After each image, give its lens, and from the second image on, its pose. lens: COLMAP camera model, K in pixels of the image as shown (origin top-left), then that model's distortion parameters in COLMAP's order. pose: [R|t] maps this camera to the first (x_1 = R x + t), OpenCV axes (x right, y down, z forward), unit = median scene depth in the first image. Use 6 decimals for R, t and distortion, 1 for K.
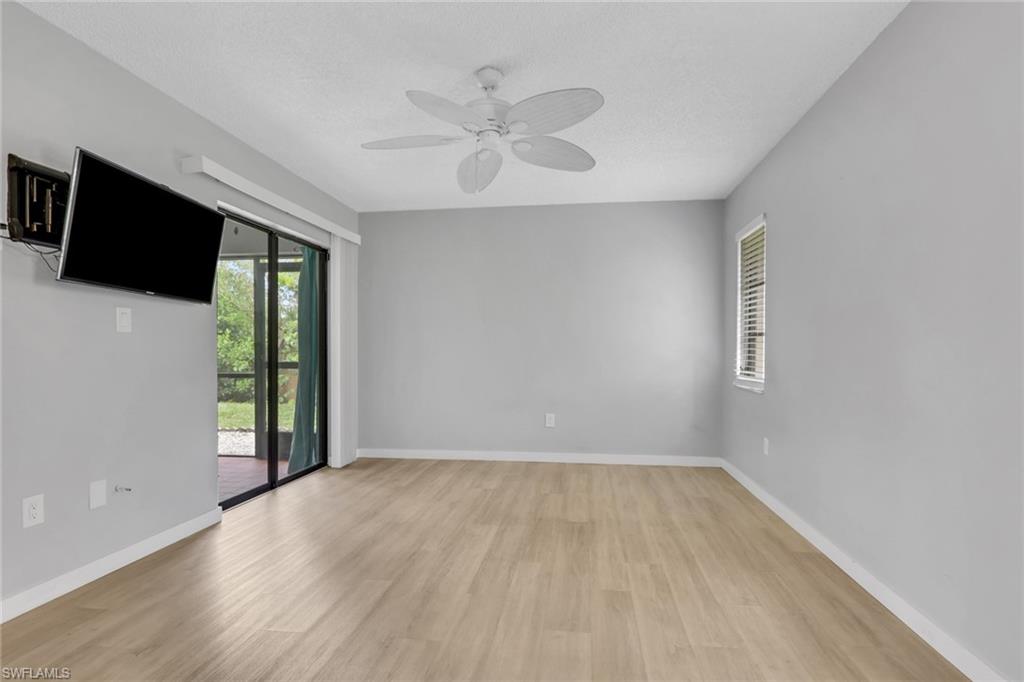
lens RADIAL K [[499.7, 0, 513.2], [0, 499.7, 349.0], [0, 0, 1]] dist [-0.002051, 0.000341]
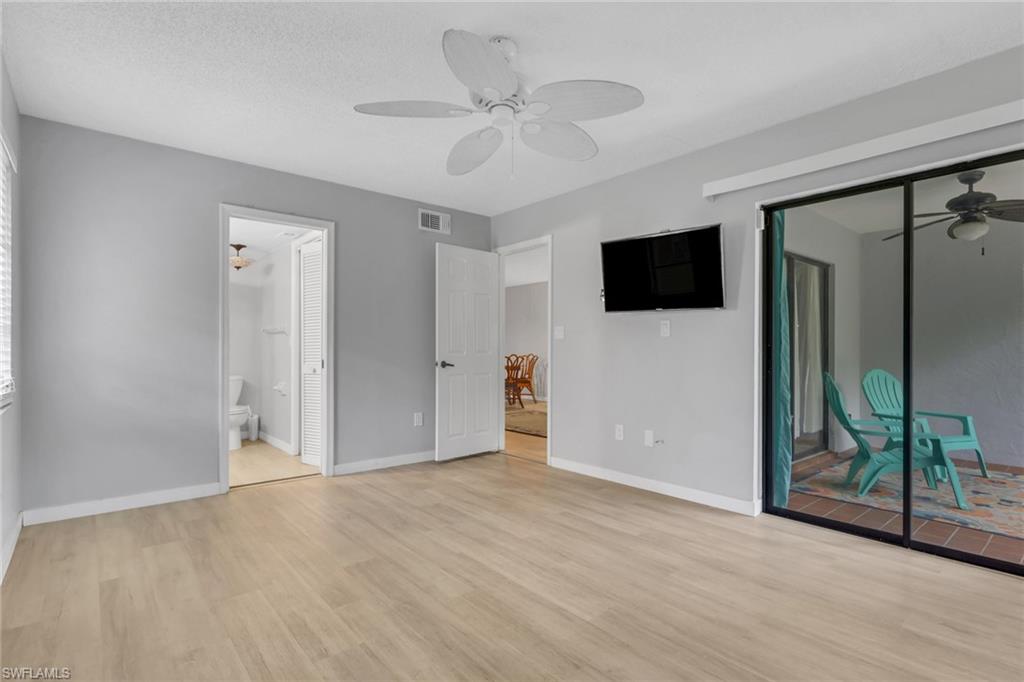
lens RADIAL K [[499.7, 0, 513.2], [0, 499.7, 349.0], [0, 0, 1]] dist [-0.002051, 0.000341]
pose [[-0.667265, -0.009259, -0.744763, 0.623737], [-0.000248, 0.999925, -0.012209, 0.020313], [0.744820, -0.007962, -0.667218, 1.659393]]
